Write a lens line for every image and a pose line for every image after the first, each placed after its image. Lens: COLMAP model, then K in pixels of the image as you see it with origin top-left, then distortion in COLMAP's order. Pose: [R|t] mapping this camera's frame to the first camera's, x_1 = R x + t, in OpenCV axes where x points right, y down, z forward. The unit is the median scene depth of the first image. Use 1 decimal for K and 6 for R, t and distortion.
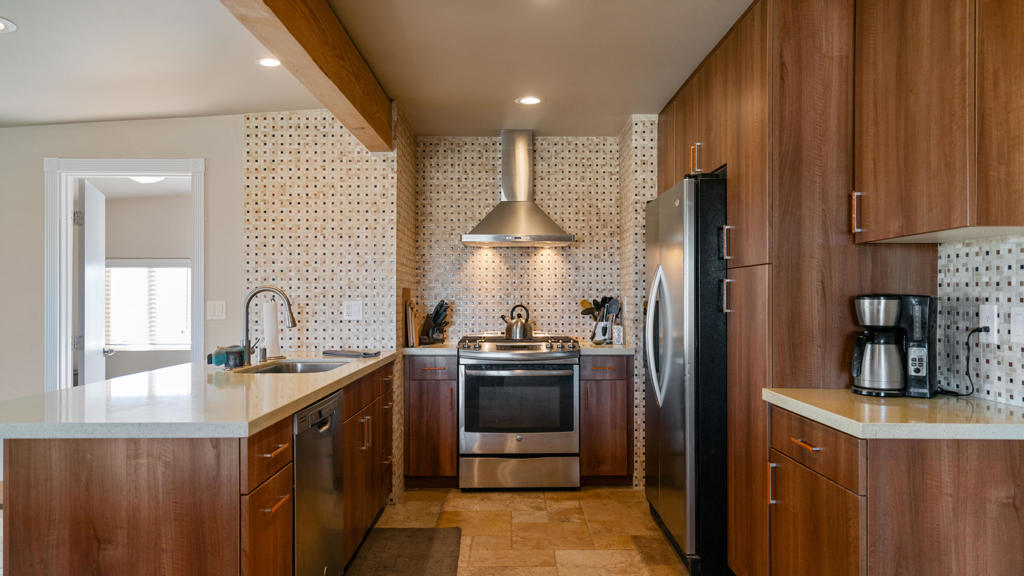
lens RADIAL K [[694.1, 0, 512.1], [0, 694.1, 289.9], [0, 0, 1]] dist [0.006281, 0.002713]
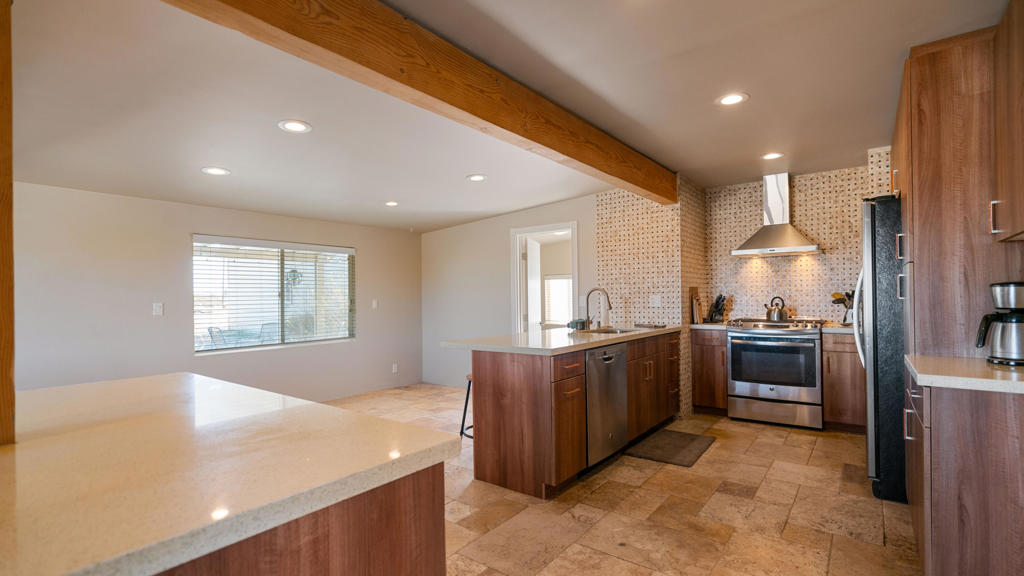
lens RADIAL K [[471.1, 0, 512.0], [0, 471.1, 288.0], [0, 0, 1]] dist [-0.000650, 0.000044]
pose [[0.790592, -0.022610, -0.611926, 0.200625], [0.019276, 0.999742, -0.012035, 0.005330], [0.612040, -0.002281, 0.790824, -0.119476]]
